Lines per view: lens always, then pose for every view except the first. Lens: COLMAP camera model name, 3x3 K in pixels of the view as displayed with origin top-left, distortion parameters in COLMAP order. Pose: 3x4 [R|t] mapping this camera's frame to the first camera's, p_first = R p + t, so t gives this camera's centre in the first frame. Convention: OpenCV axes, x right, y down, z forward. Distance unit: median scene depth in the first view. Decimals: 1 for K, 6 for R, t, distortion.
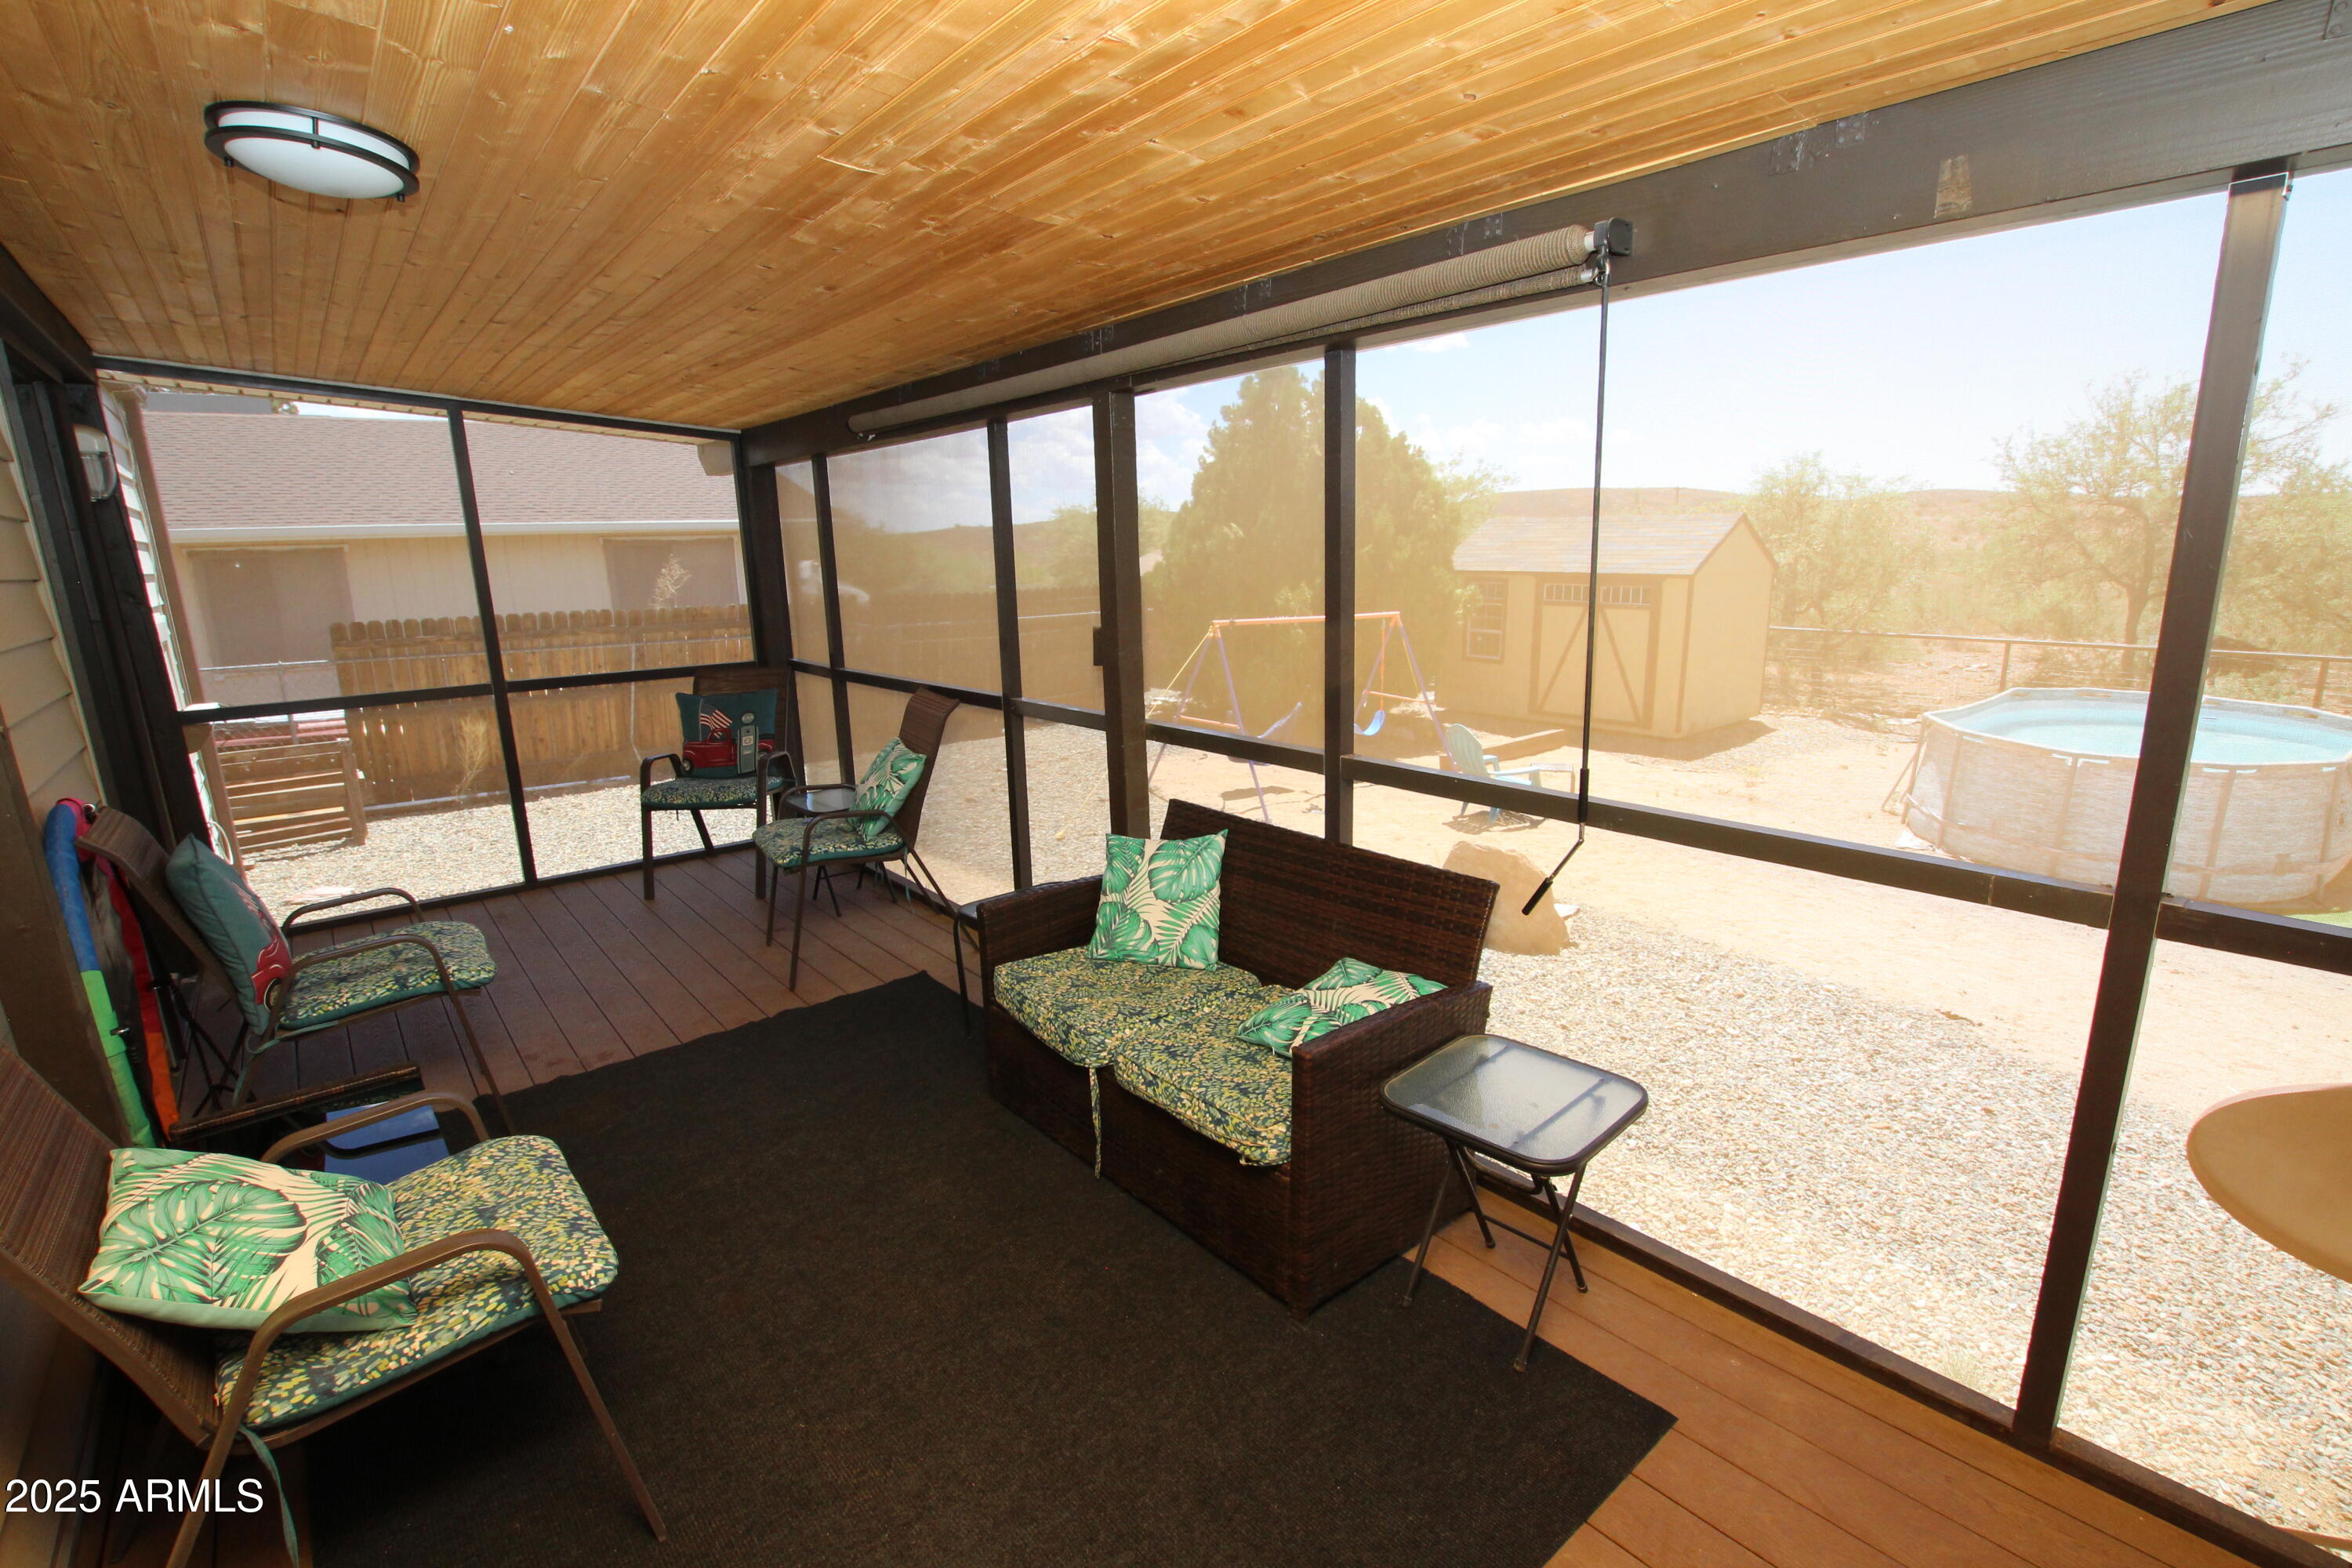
lens RADIAL K [[1091.9, 0, 1179.4], [0, 1091.9, 796.1], [0, 0, 1]] dist [-0.037926, 0.006216]
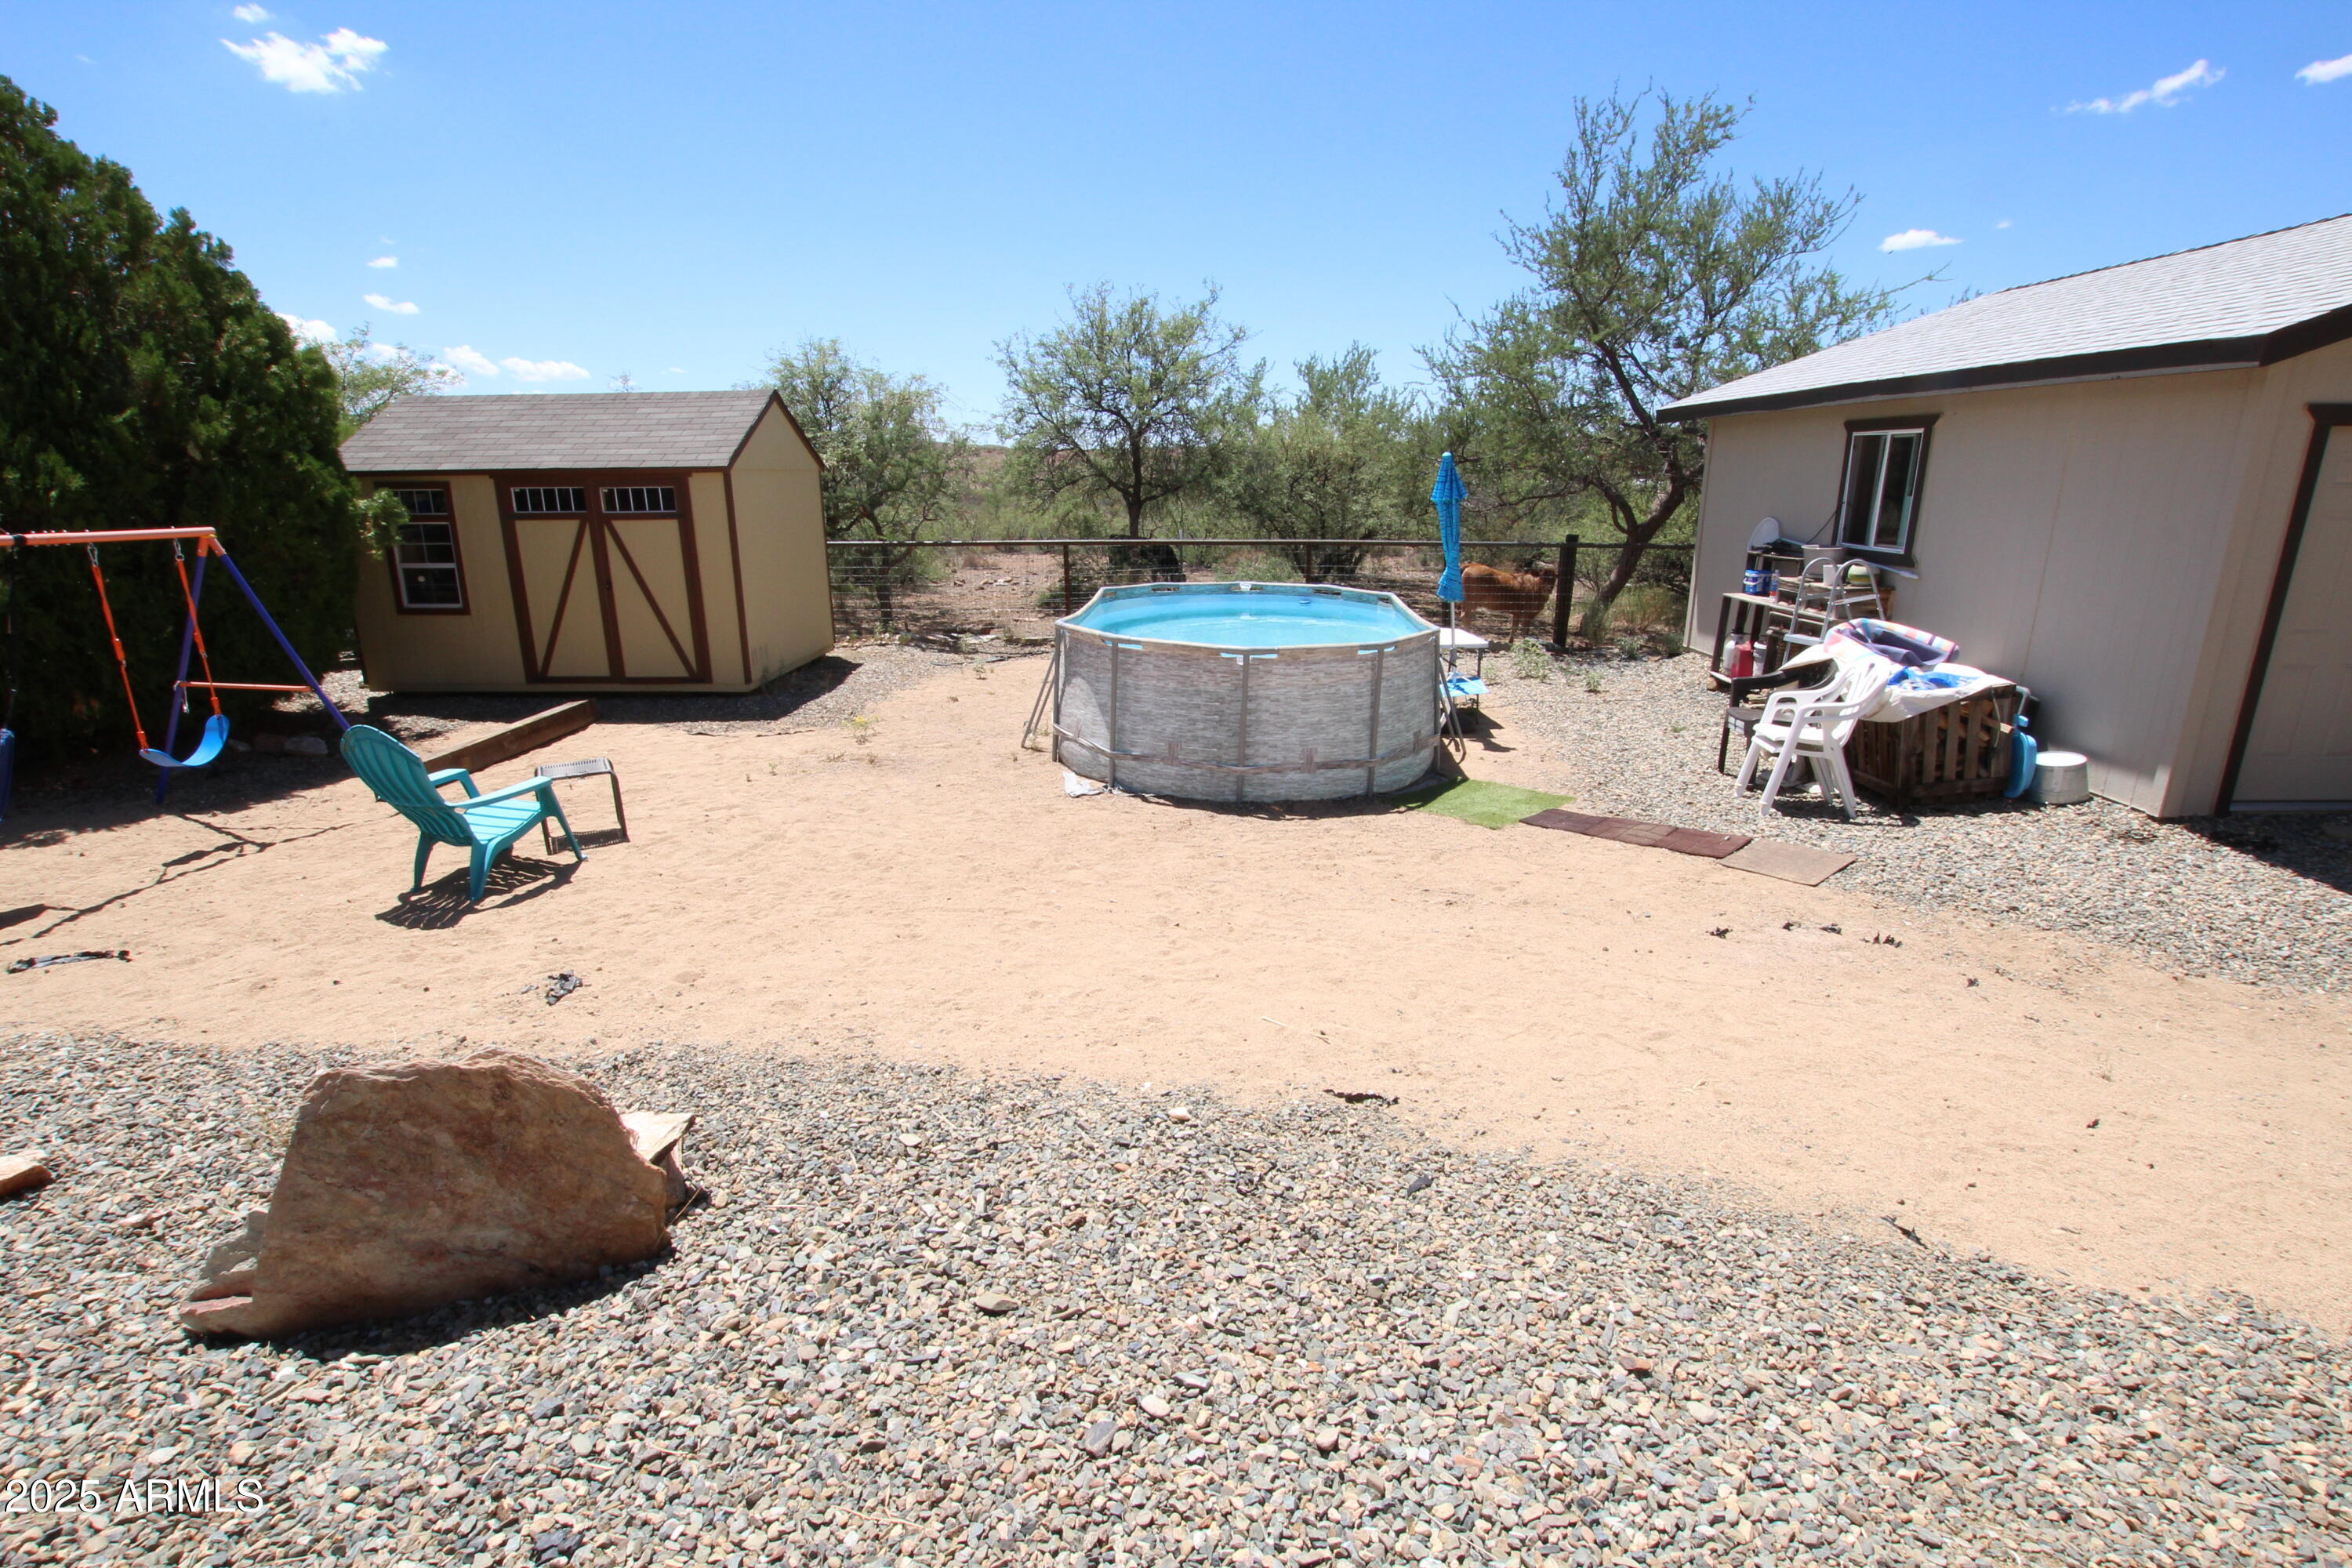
lens RADIAL K [[1091.9, 0, 1184.9], [0, 1091.9, 799.3], [0, 0, 1]] dist [-0.037926, 0.006216]
pose [[0.663464, -0.198691, 0.721344, 0.109472], [0.162860, 0.979330, 0.119959, -0.022091], [-0.730268, 0.037890, 0.682109, 0.285703]]
